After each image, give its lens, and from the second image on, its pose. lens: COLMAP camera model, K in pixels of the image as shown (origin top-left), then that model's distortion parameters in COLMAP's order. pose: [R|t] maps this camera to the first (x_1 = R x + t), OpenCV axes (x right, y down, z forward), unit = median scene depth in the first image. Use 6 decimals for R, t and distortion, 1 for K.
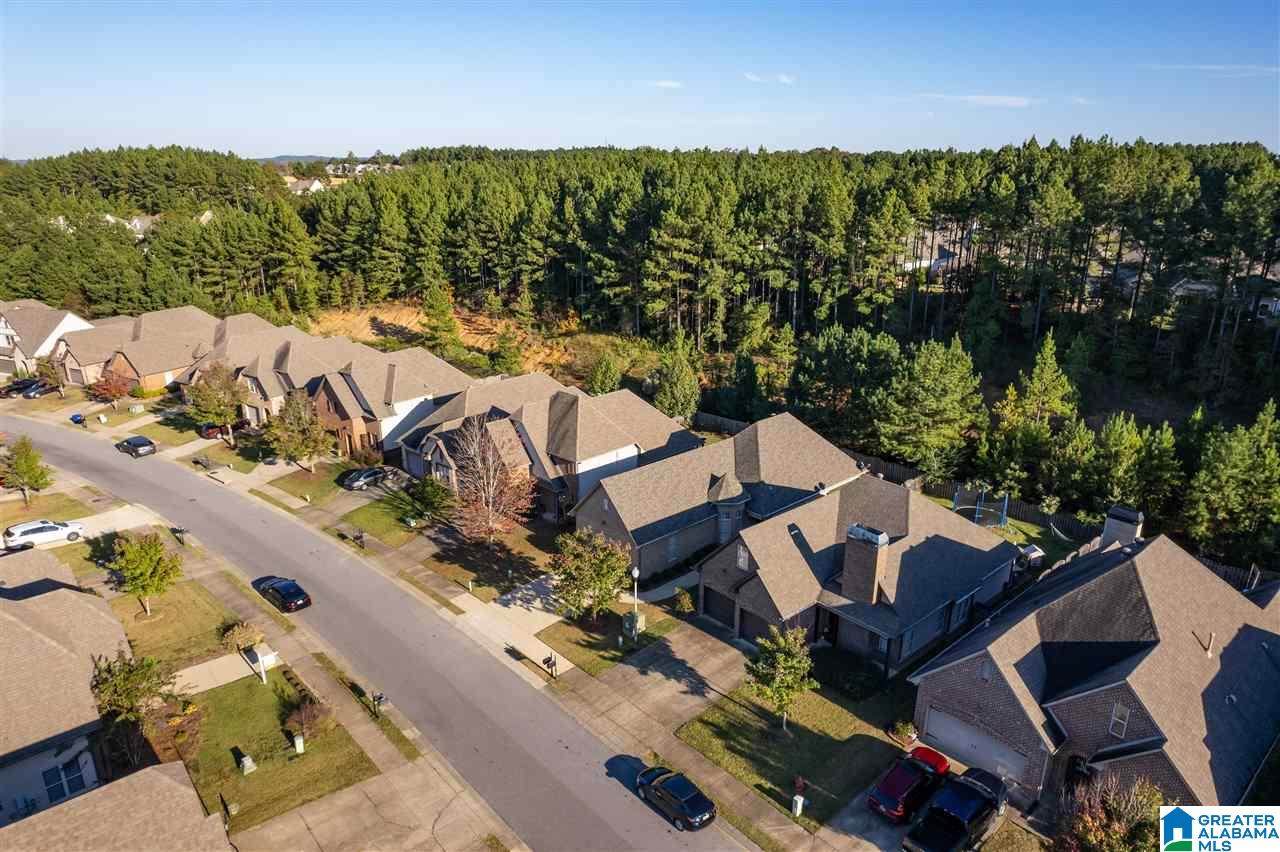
lens RADIAL K [[817.7, 0, 643.0], [0, 817.7, 430.6], [0, 0, 1]] dist [-0.038471, 0.012339]
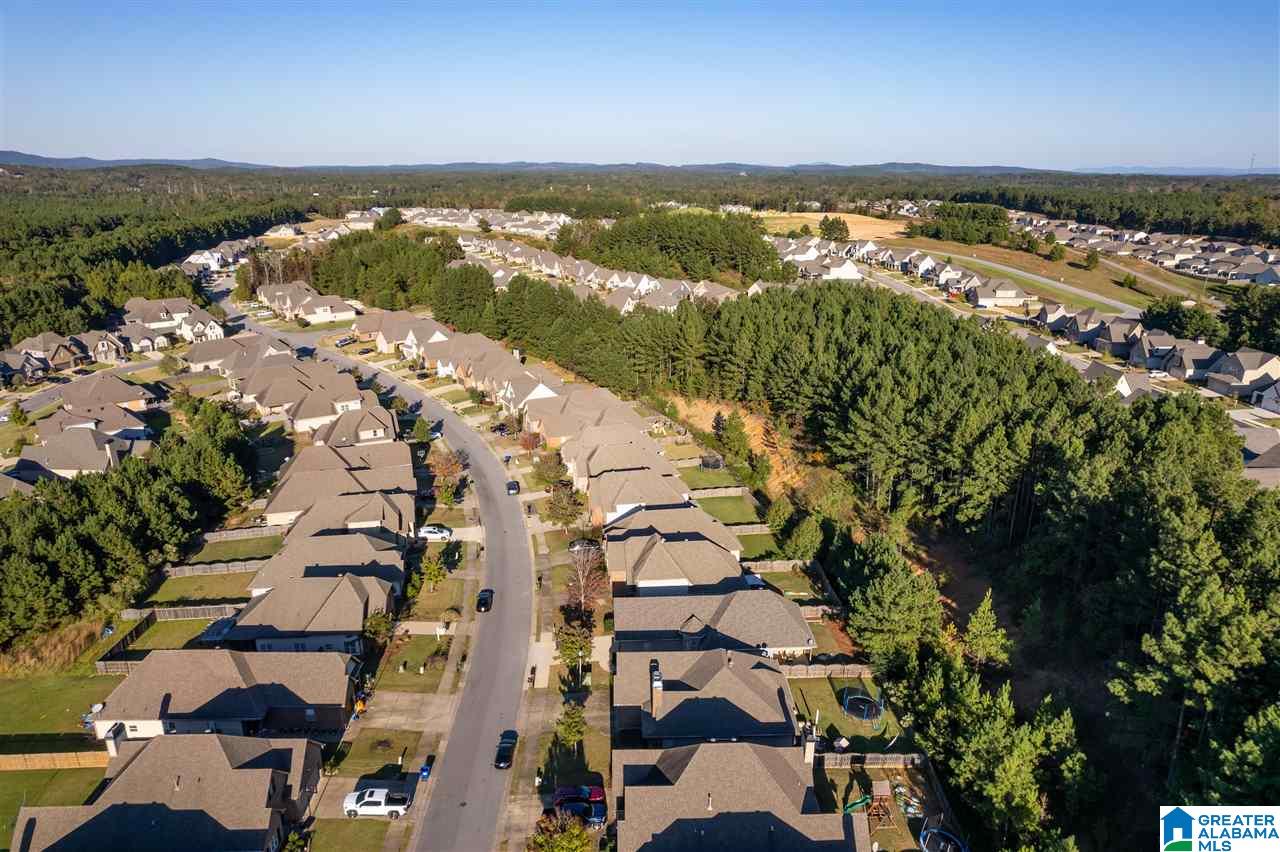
lens RADIAL K [[817.7, 0, 645.4], [0, 817.7, 422.8], [0, 0, 1]] dist [-0.038471, 0.012339]
pose [[0.771114, 0.194761, -0.606177, 0.843655], [-0.202170, 0.977693, 0.056948, -0.358743], [0.603747, 0.078638, 0.793288, -0.342006]]
